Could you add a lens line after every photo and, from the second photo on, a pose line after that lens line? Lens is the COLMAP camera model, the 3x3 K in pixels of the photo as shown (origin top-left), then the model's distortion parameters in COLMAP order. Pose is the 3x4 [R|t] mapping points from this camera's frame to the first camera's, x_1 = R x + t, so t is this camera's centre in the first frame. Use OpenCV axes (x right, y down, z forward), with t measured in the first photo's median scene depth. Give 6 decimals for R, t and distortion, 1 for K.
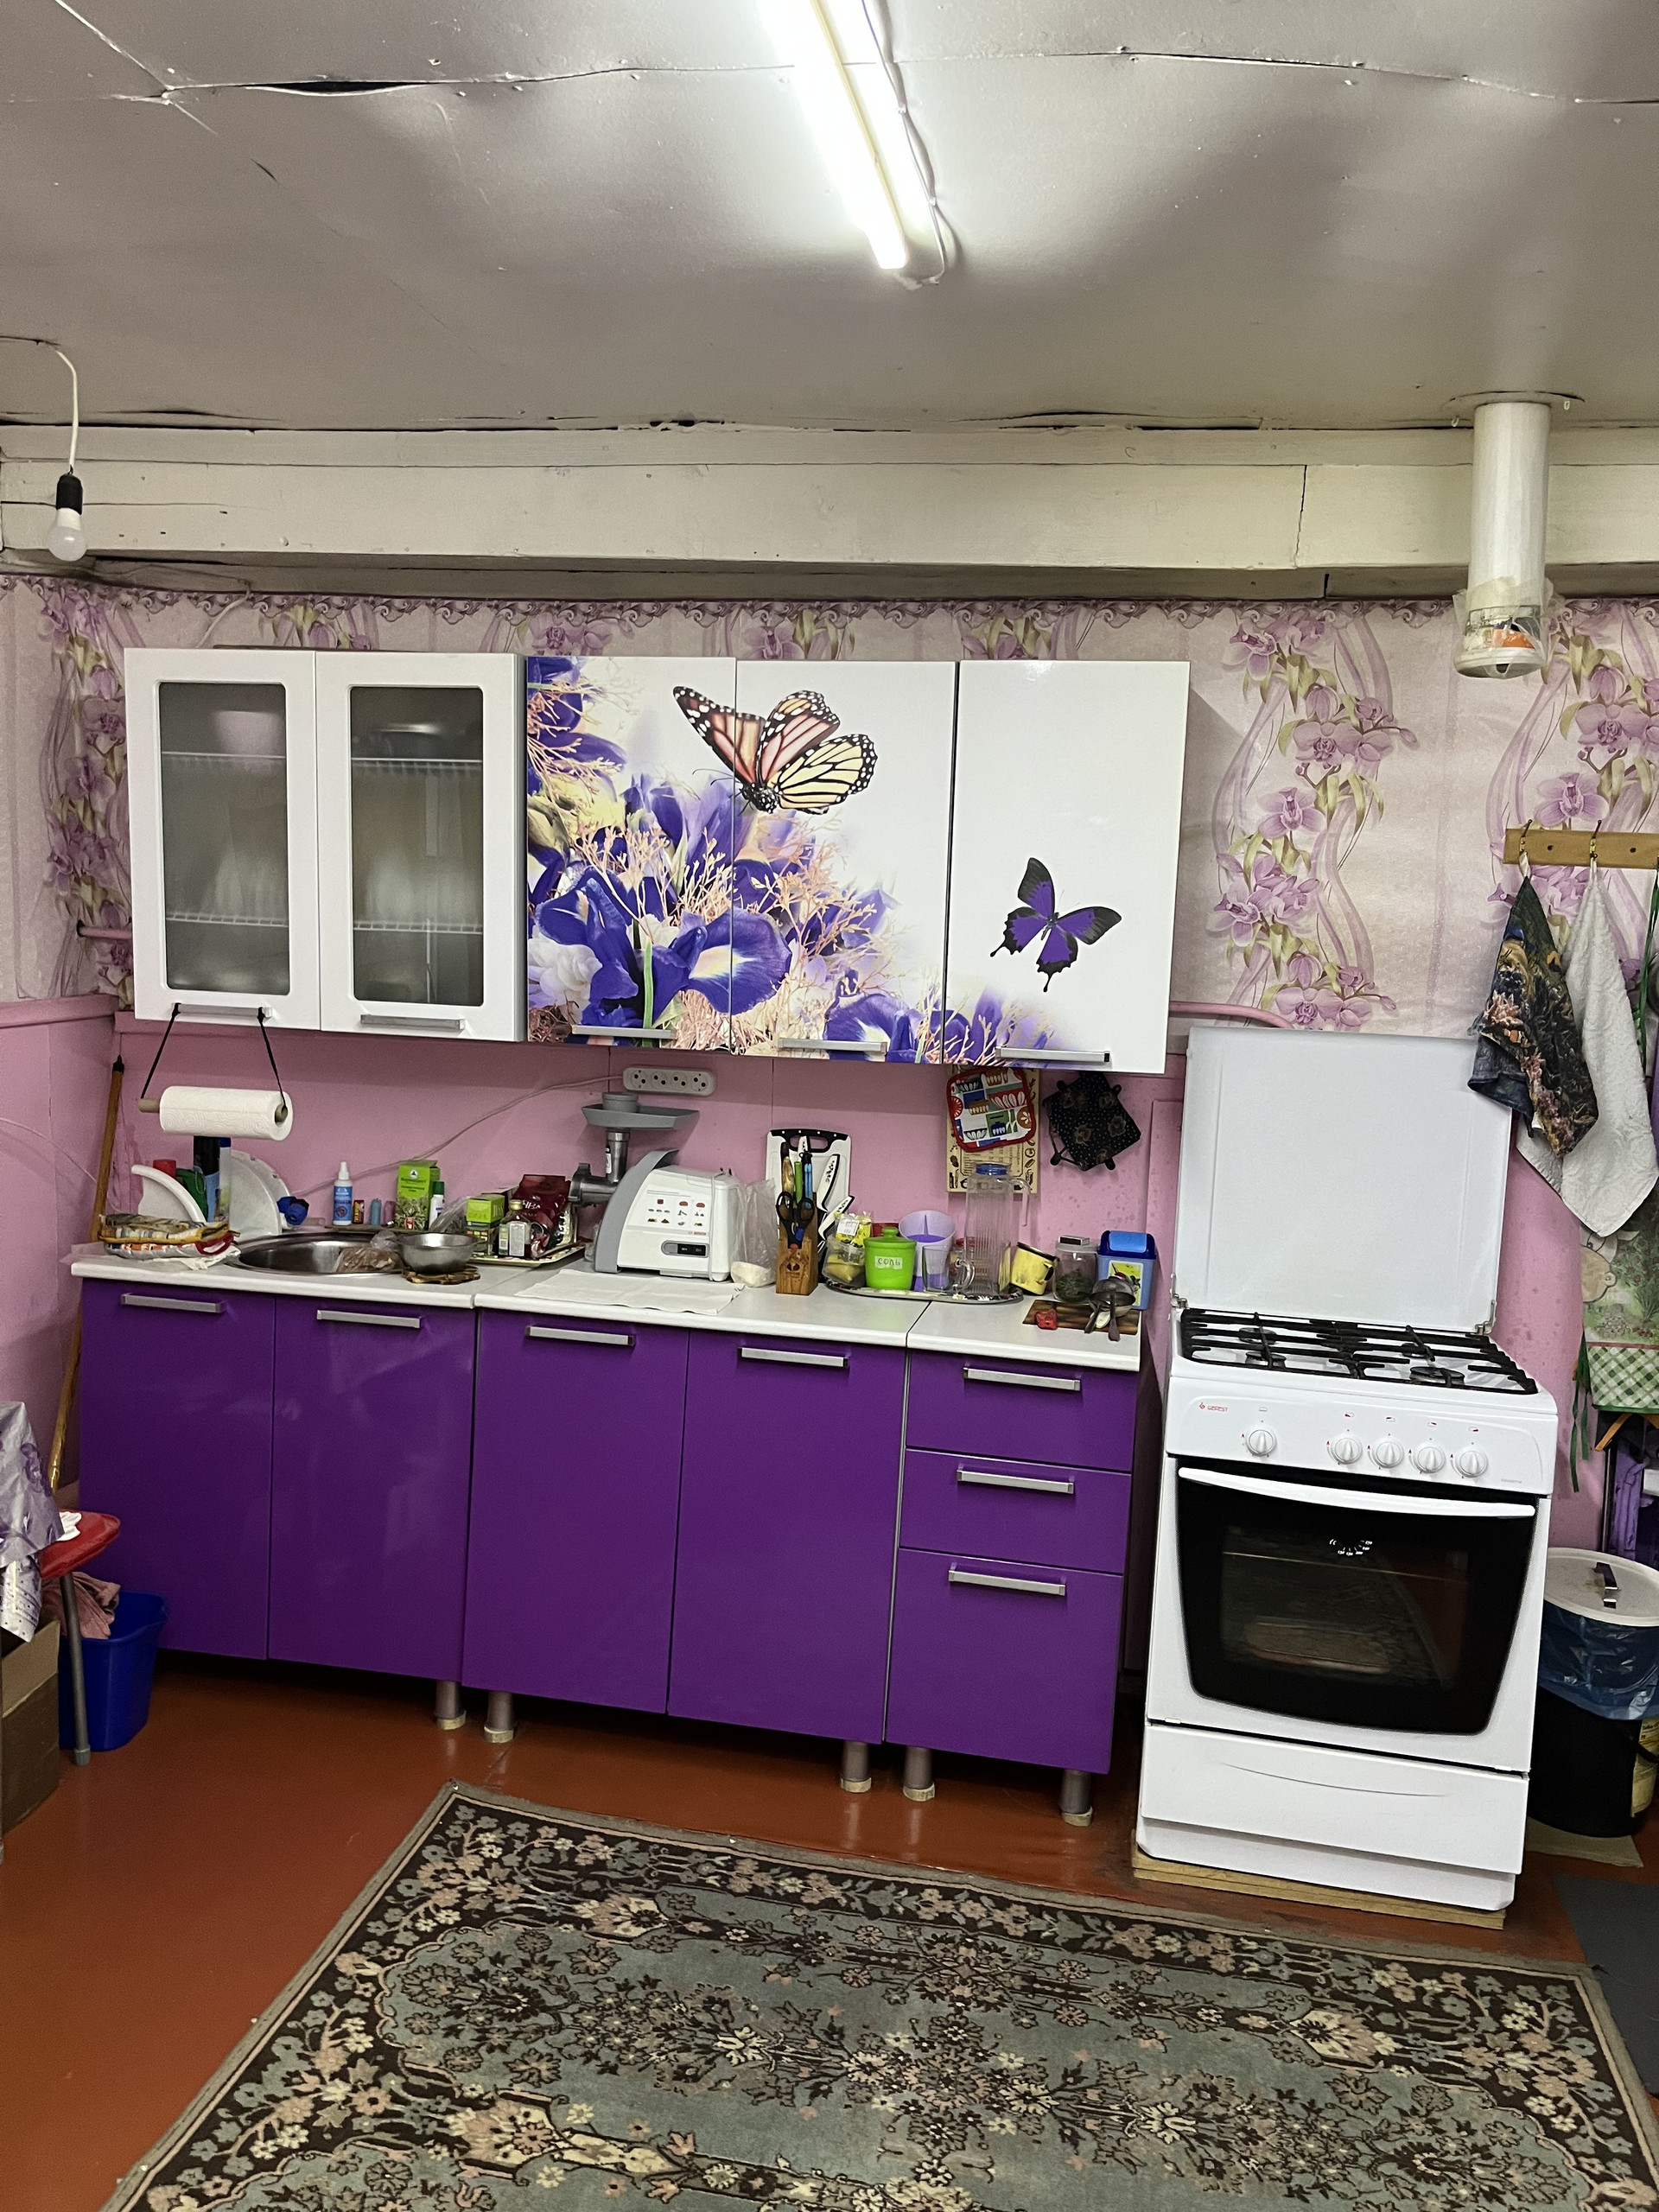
lens RADIAL K [[1672.5, 0, 830.8], [0, 1672.5, 1112.6], [0, 0, 1]] dist [0.035034, -0.033717]
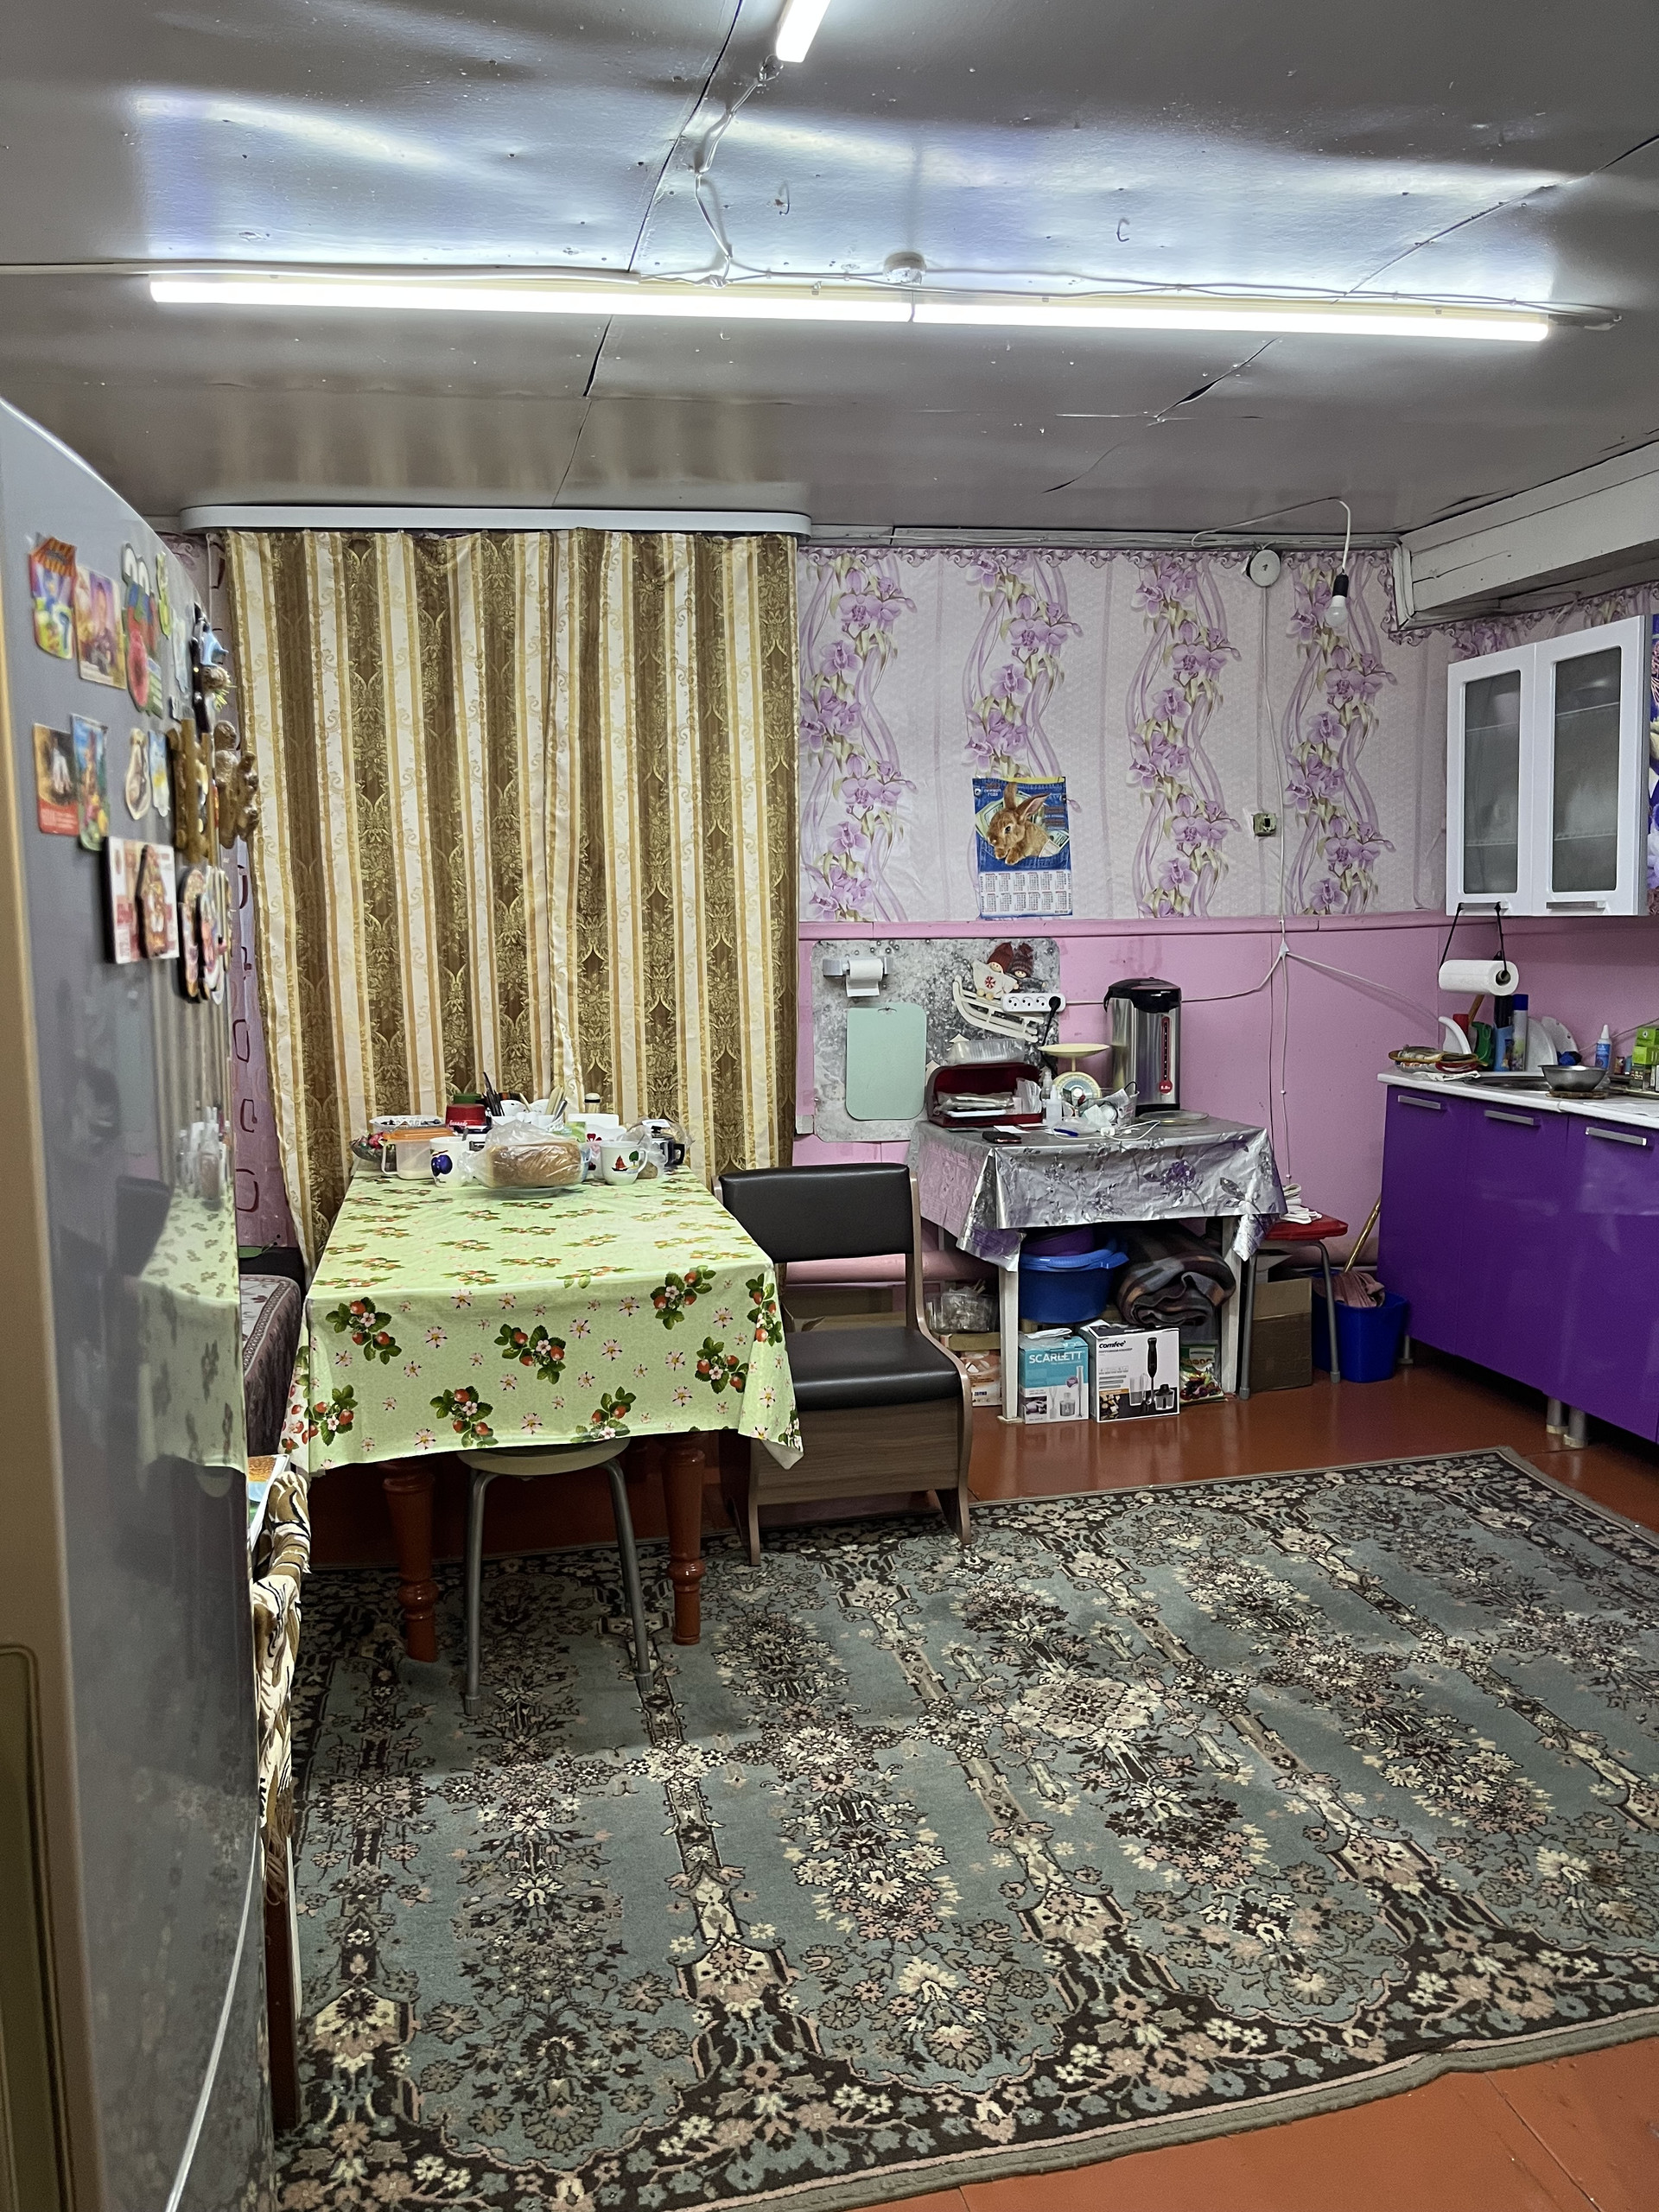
lens RADIAL K [[1672.5, 0, 820.8], [0, 1672.5, 1100.8], [0, 0, 1]] dist [0.035034, -0.033717]
pose [[0.400929, 0.054348, -0.914496, 0.873785], [-0.071788, 0.997033, 0.027781, 0.125916], [0.913292, 0.054512, 0.403641, -0.099957]]
